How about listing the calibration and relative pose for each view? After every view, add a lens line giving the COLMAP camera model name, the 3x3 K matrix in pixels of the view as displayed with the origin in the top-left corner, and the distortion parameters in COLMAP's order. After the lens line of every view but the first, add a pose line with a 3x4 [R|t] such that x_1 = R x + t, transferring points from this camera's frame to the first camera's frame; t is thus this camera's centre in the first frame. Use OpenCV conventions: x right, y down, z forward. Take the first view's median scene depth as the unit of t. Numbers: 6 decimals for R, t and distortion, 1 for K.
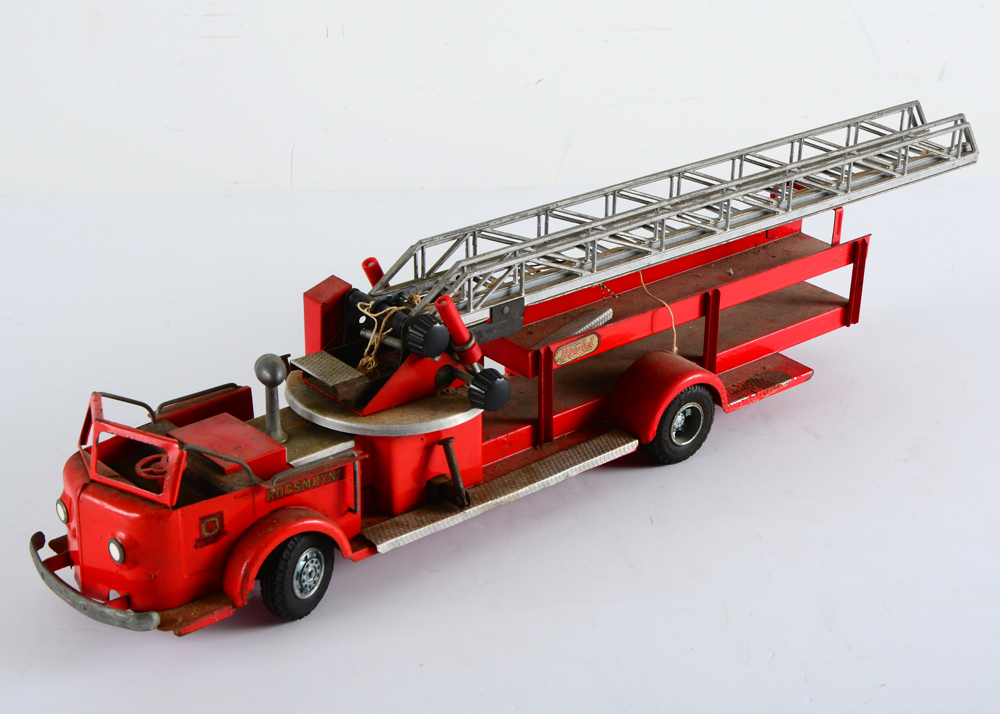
lens RADIAL K [[1943.4, 0, 500.0], [0, 1943.4, 357.0], [0, 0, 1]] dist [0.129265, 0.276404]
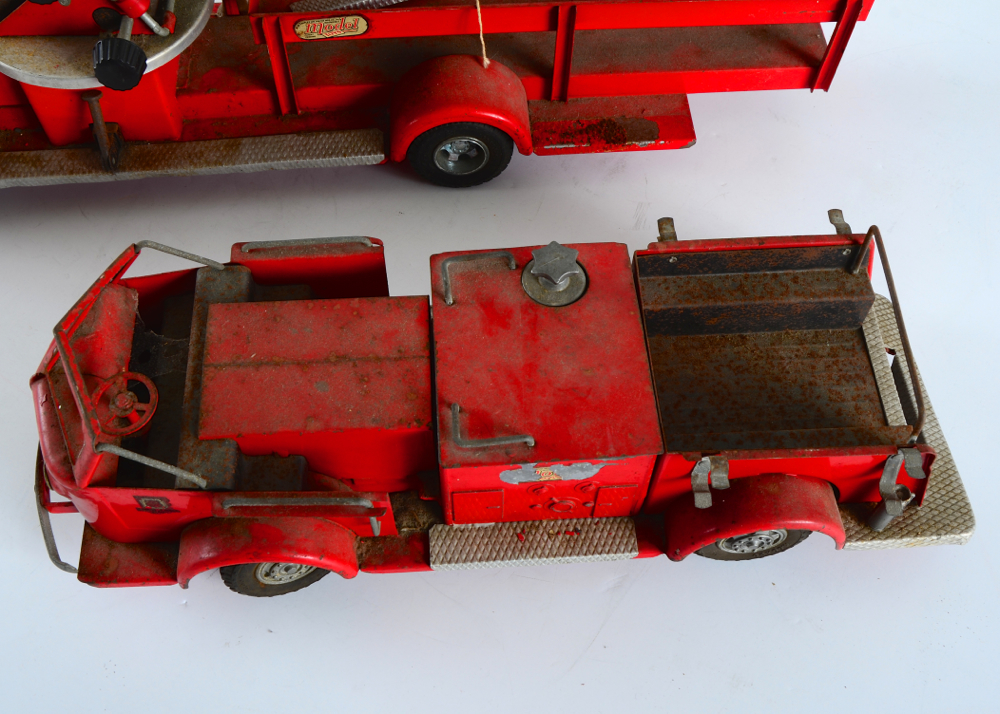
lens RADIAL K [[1047.6, 0, 499.6], [0, 1047.6, 400.3], [0, 0, 1]] dist [-0.074703, 0.010361]
pose [[0.806492, 0.517249, -0.286400, 0.327049], [-0.249300, 0.736734, 0.628548, -0.194187], [0.536116, -0.435519, 0.723120, 0.722979]]
